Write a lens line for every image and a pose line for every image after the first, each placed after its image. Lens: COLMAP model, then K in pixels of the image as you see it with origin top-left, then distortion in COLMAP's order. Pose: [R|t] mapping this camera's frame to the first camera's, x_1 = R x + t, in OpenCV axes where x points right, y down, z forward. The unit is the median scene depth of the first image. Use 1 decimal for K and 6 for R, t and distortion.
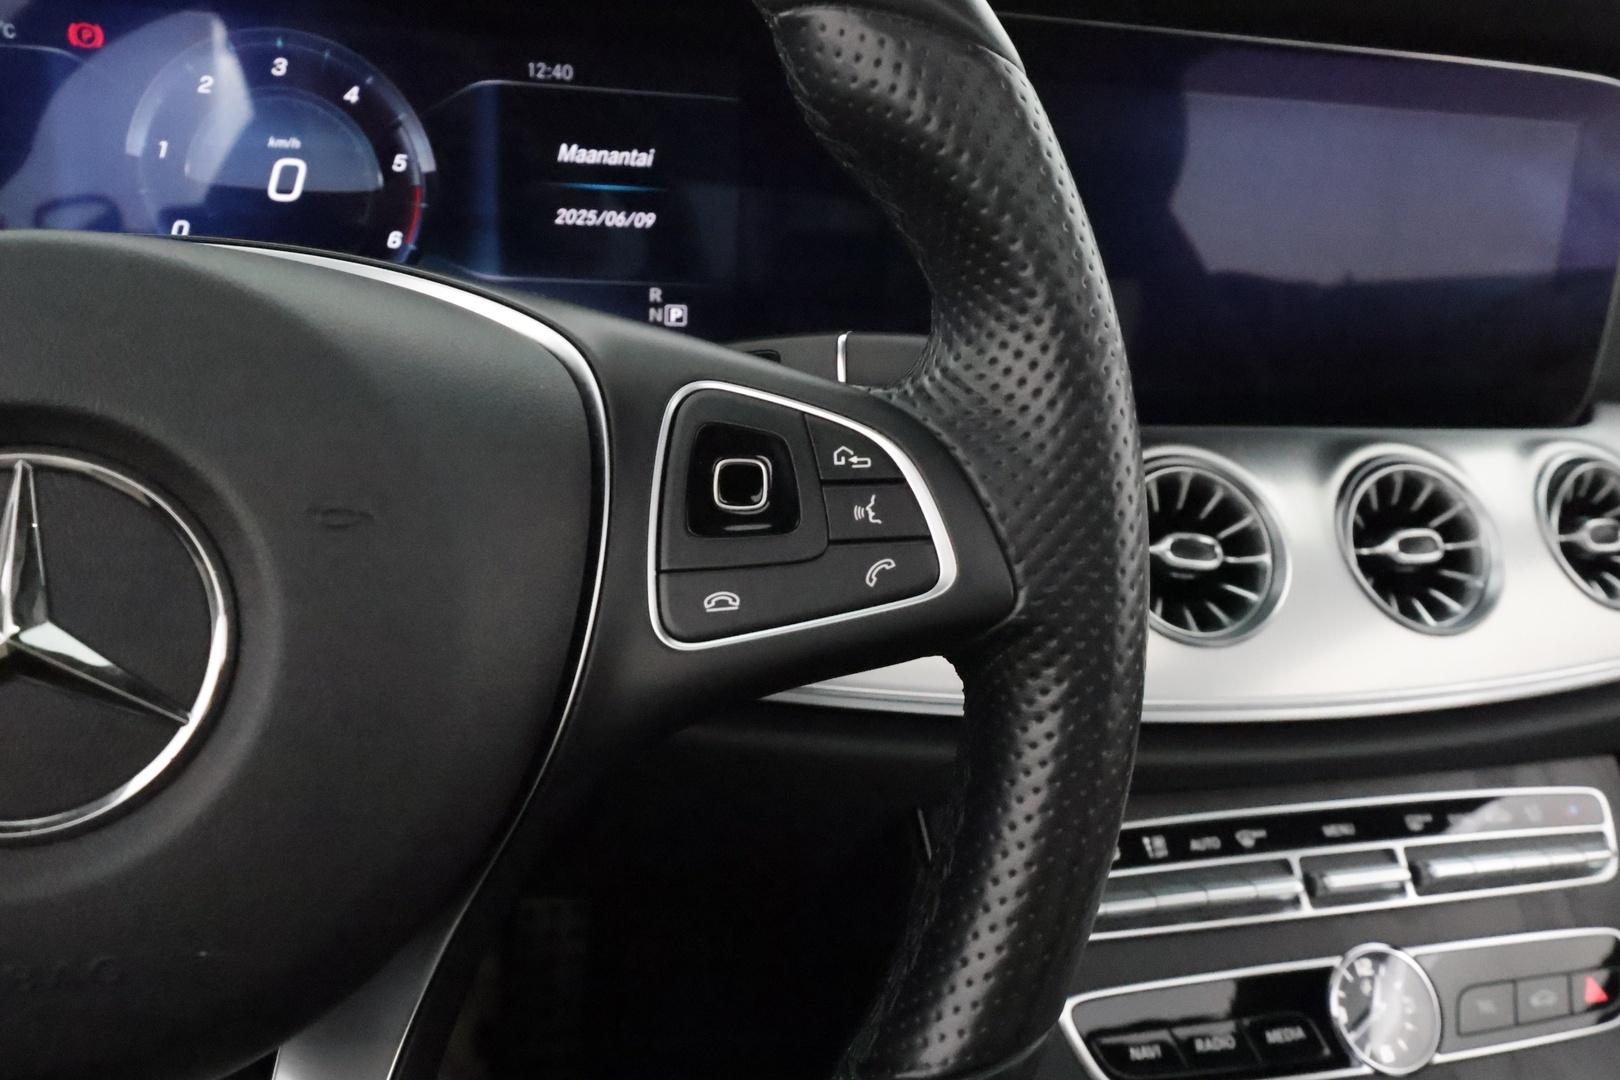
lens RADIAL K [[1269.3, 0, 811.8], [0, 1269.3, 545.5], [0, 0, 1]] dist [0.000048, -0.007194]
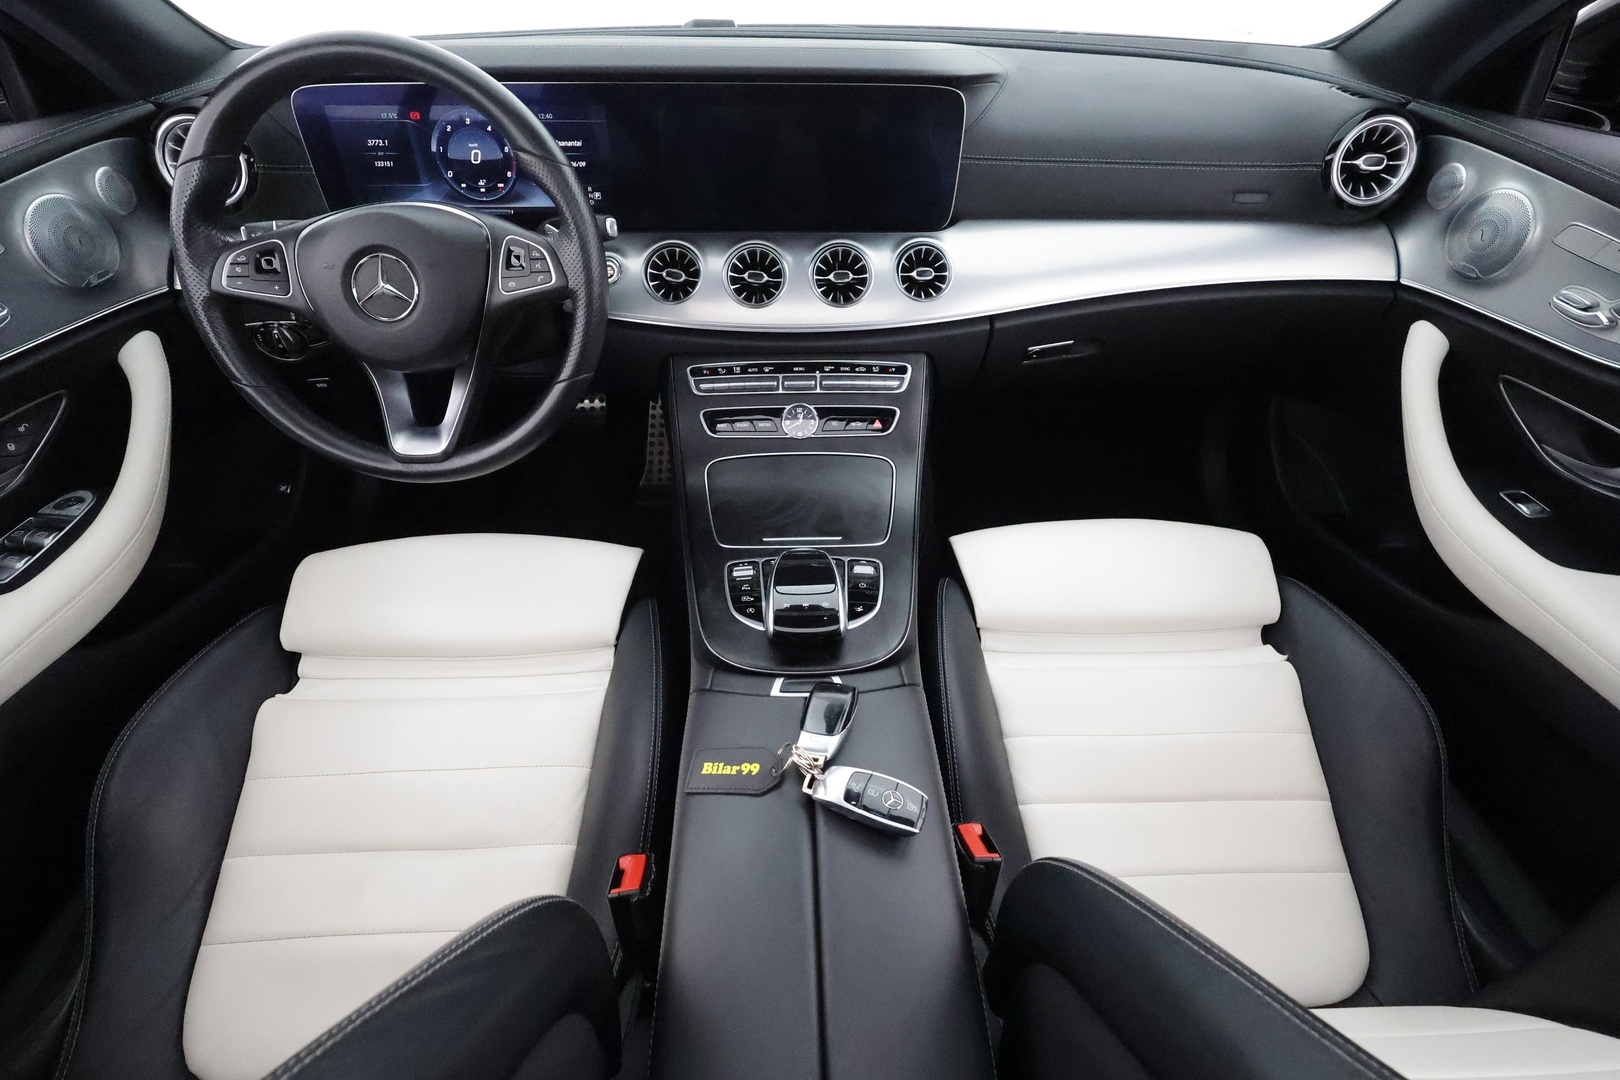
lens RADIAL K [[745.9, 0, 815.7], [0, 745.9, 540.7], [0, 0, 1]] dist [-0.000341, -0.000064]
pose [[0.972456, 0.092907, -0.213772, 0.919536], [-0.014760, 0.939834, 0.341312, -0.013937], [0.232621, -0.328755, 0.915318, -0.887556]]
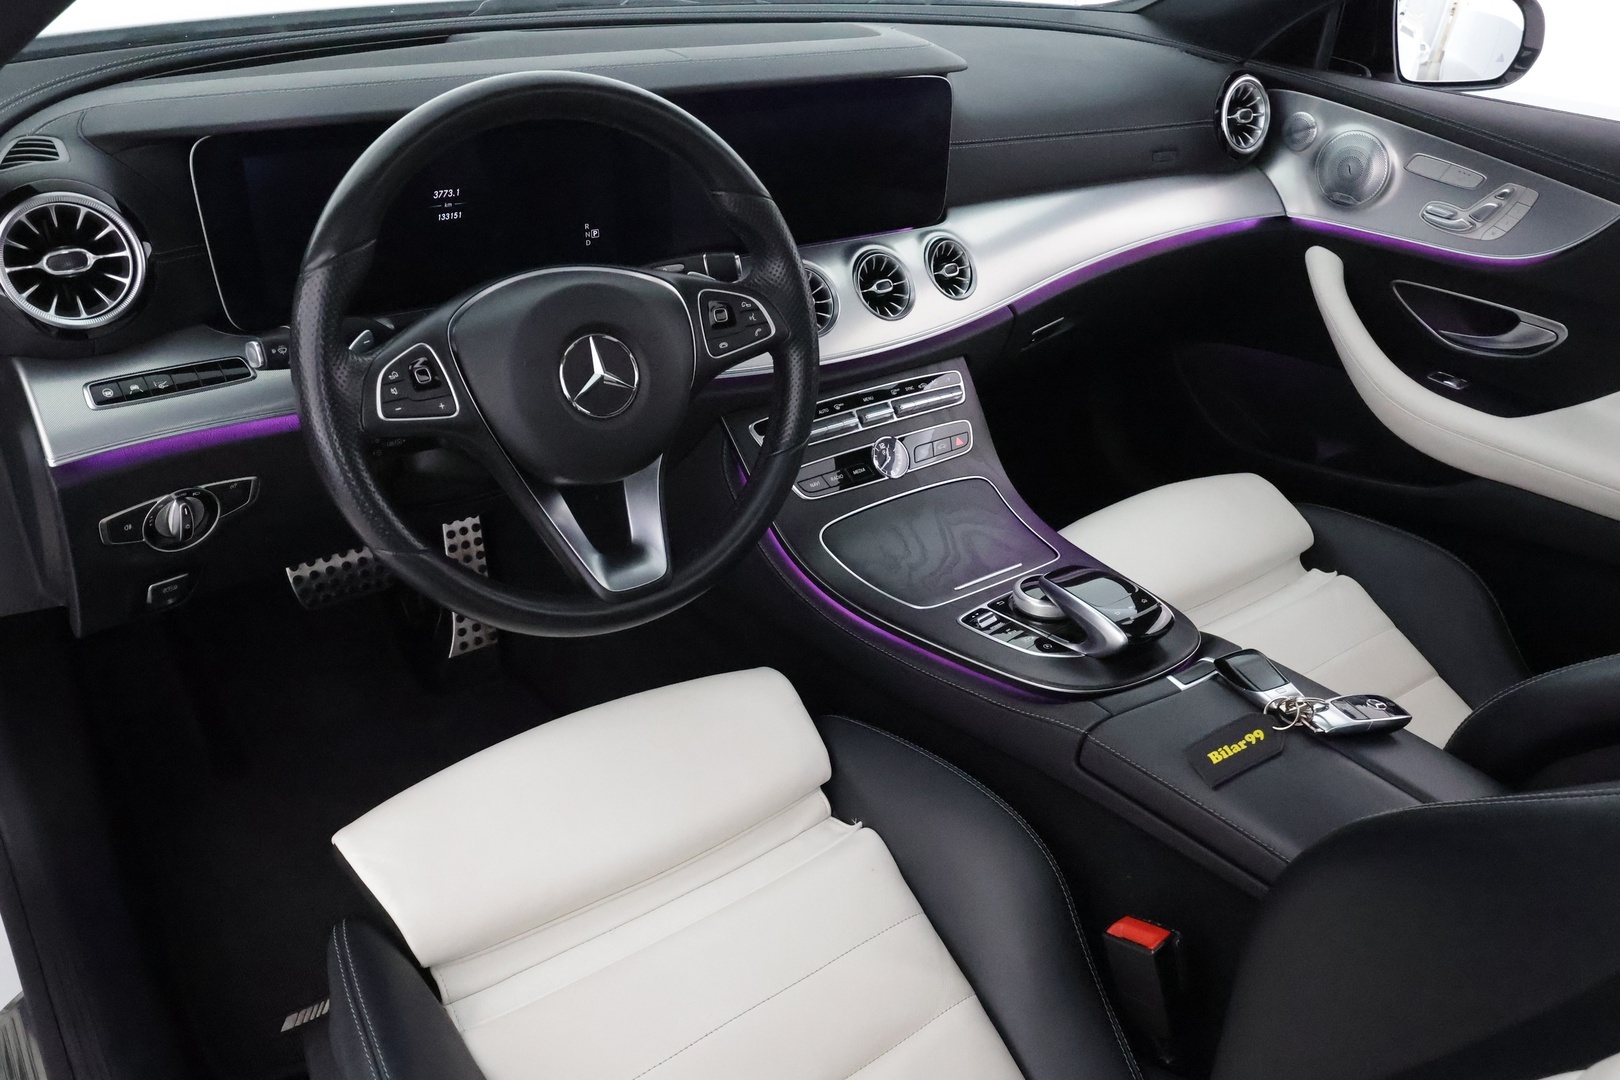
lens RADIAL K [[1269.3, 0, 811.8], [0, 1269.3, 545.5], [0, 0, 1]] dist [0.000048, -0.007194]
pose [[0.924803, -0.201627, 0.322623, -0.633141], [0.124439, 0.961680, 0.244307, -0.150507], [-0.359519, -0.185789, 0.914455, -1.492500]]
